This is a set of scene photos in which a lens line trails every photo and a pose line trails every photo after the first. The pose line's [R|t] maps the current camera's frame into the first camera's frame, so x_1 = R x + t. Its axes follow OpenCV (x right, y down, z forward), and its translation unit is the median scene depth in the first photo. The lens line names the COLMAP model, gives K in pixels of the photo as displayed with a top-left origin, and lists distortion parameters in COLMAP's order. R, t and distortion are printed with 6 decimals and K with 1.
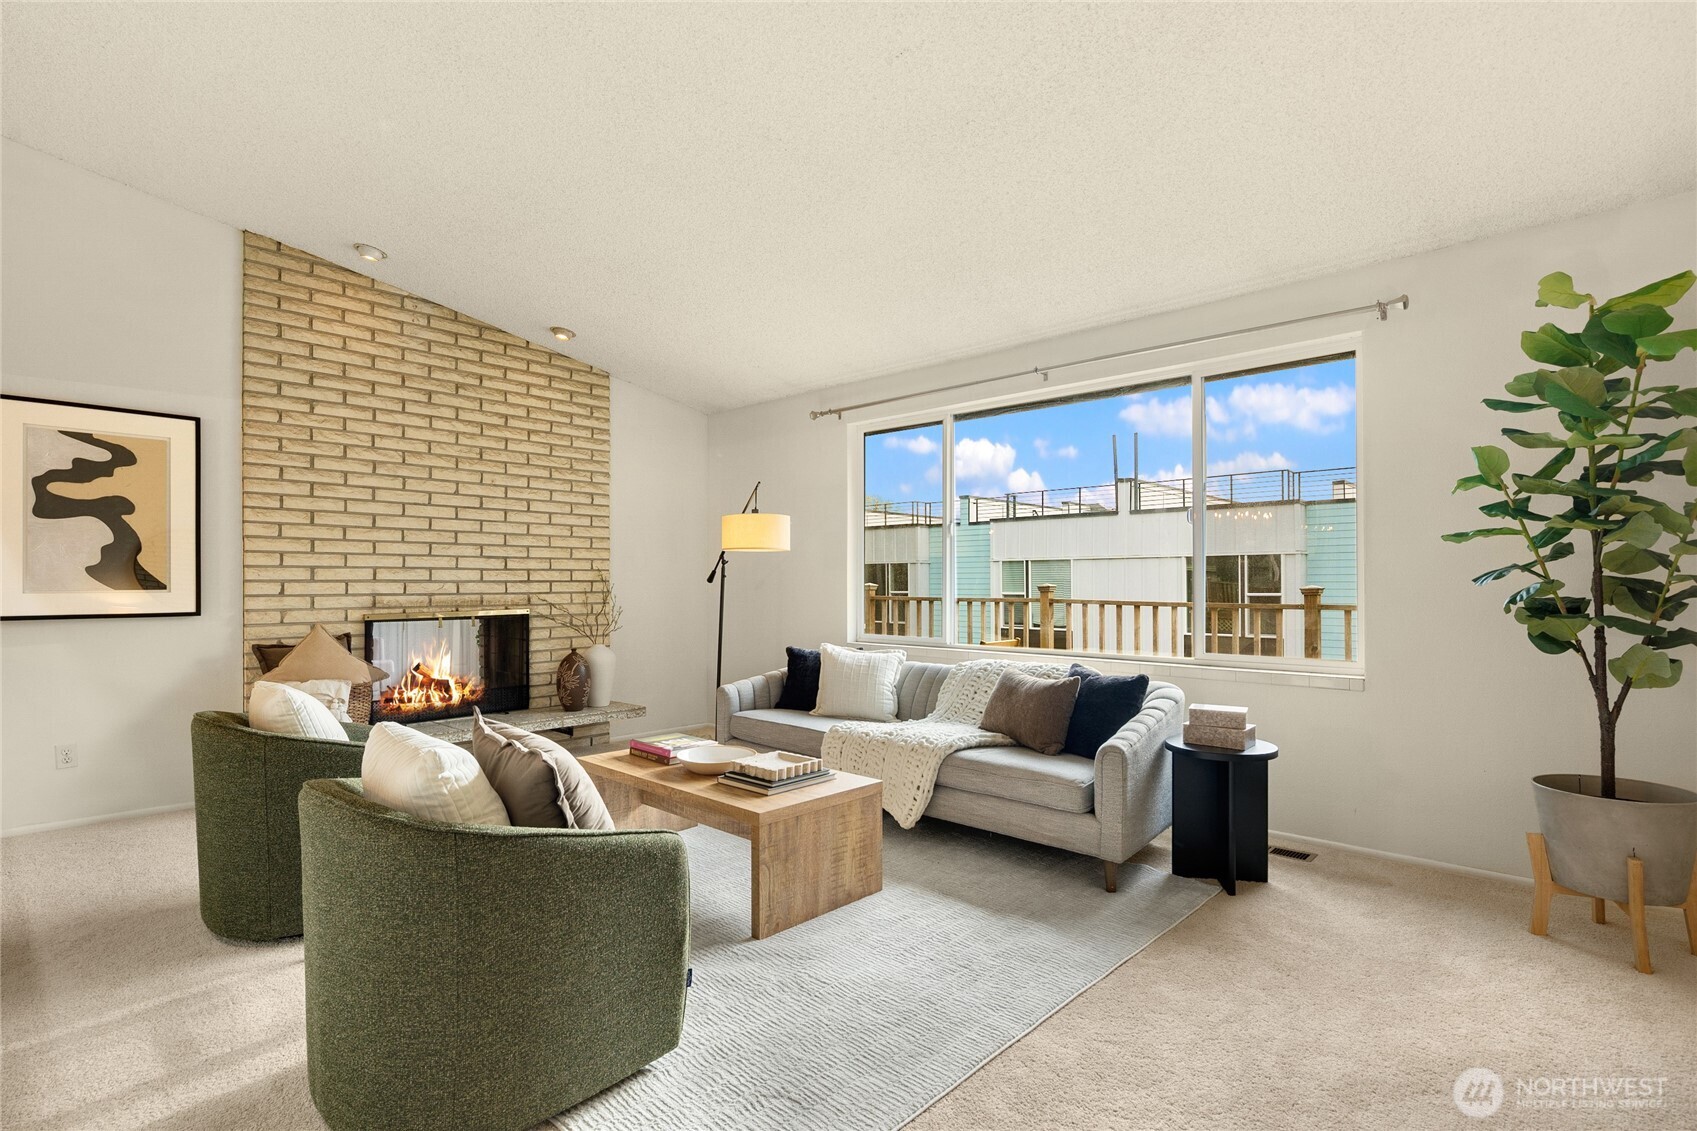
lens RADIAL K [[815.1, 0, 845.1], [0, 815.1, 566.9], [0, 0, 1]] dist [0.003628, -0.005508]
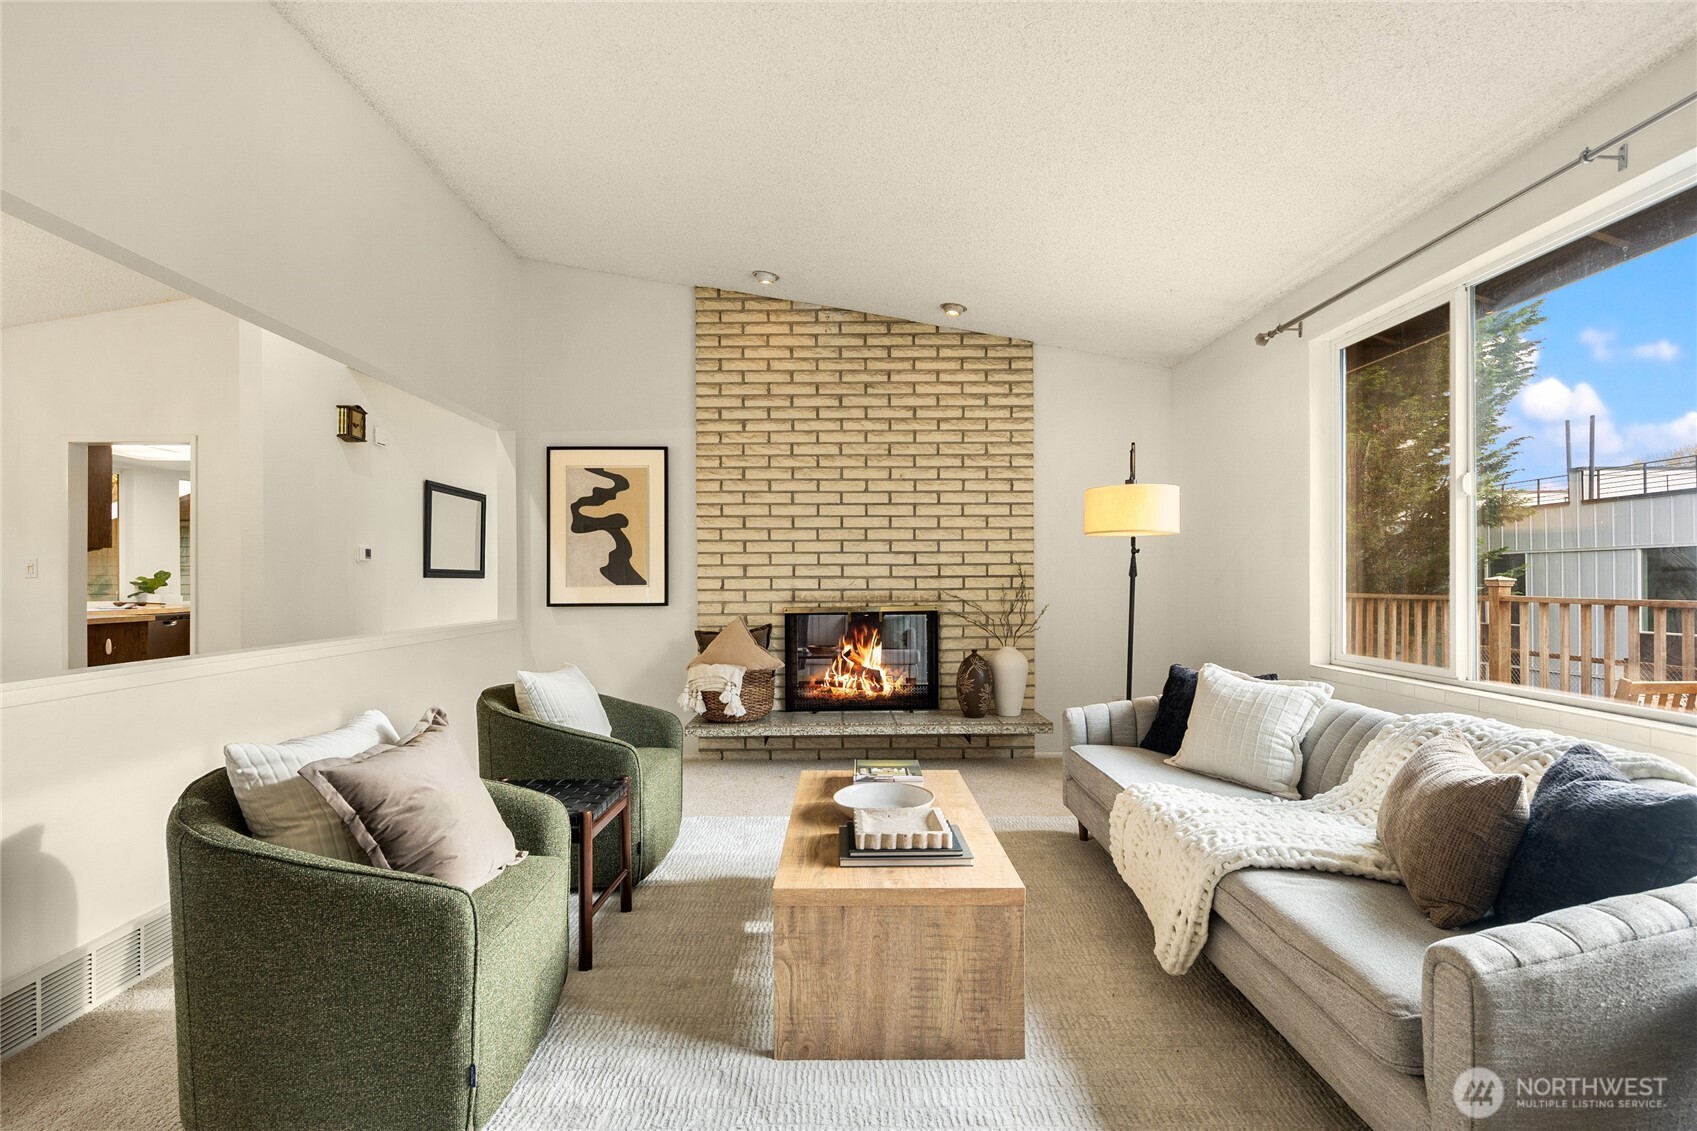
lens RADIAL K [[815.1, 0, 848.0], [0, 815.1, 573.0], [0, 0, 1]] dist [0.003628, -0.005508]
pose [[0.692869, -0.008579, -0.721013, 0.263281], [0.018558, 0.999810, 0.005937, 0.006659], [0.720825, -0.017494, 0.692896, 0.296755]]
